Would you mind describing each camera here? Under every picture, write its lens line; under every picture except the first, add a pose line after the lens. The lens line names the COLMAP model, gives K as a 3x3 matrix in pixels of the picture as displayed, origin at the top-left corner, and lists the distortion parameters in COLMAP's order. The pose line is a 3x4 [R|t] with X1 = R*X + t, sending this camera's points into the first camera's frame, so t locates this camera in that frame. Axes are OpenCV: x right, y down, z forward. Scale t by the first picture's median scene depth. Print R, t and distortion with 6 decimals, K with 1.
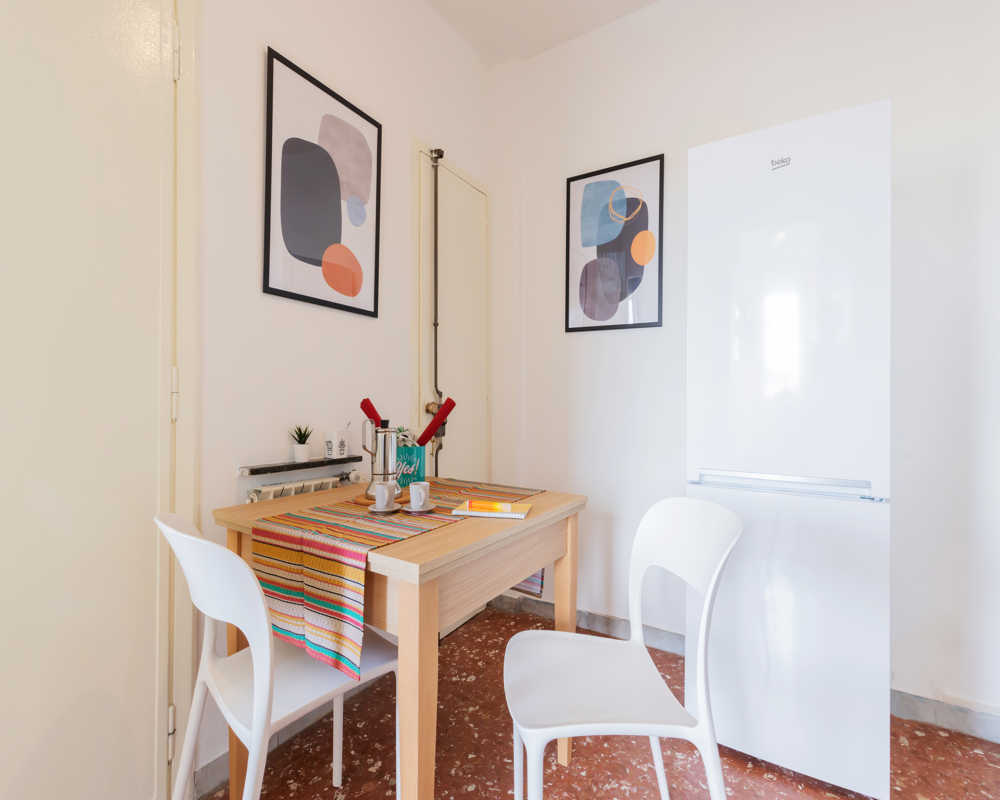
lens RADIAL K [[457.2, 0, 500.0], [0, 457.2, 400.0], [0, 0, 1]] dist [-0.001144, -0.000356]
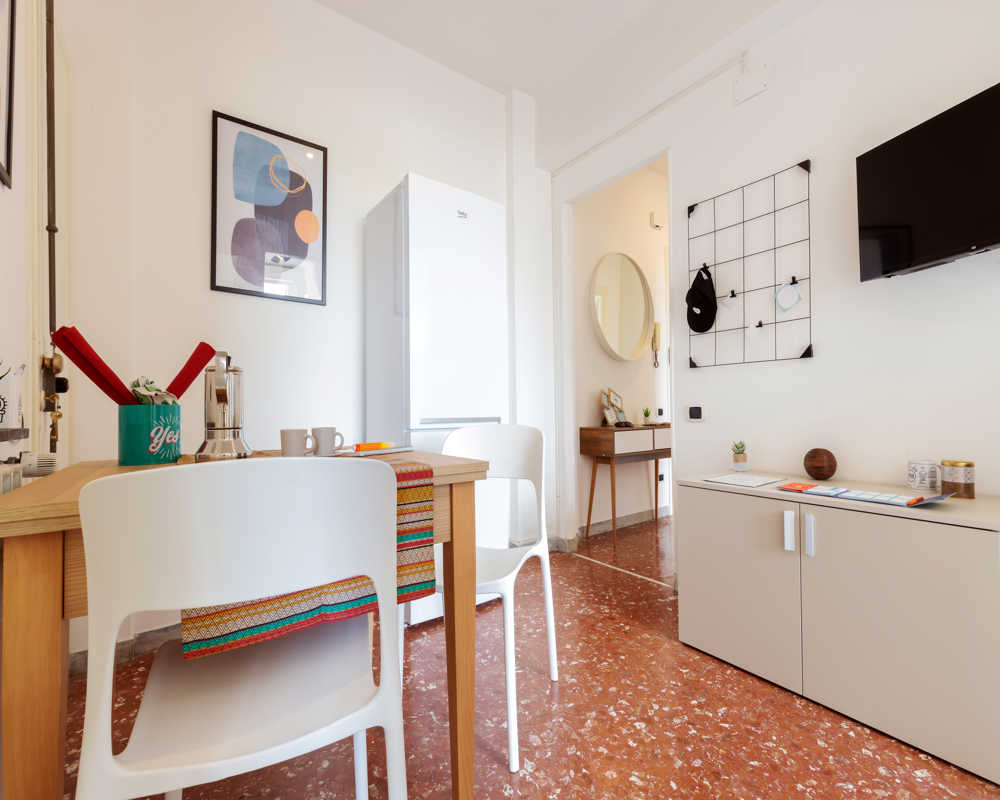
lens RADIAL K [[457.2, 0, 500.0], [0, 457.2, 400.0], [0, 0, 1]] dist [-0.001144, -0.000356]
pose [[0.379931, 0.013349, 0.924918, -0.465026], [0.004318, 0.999859, -0.016205, 0.077771], [-0.925005, 0.010151, 0.379820, 0.201592]]
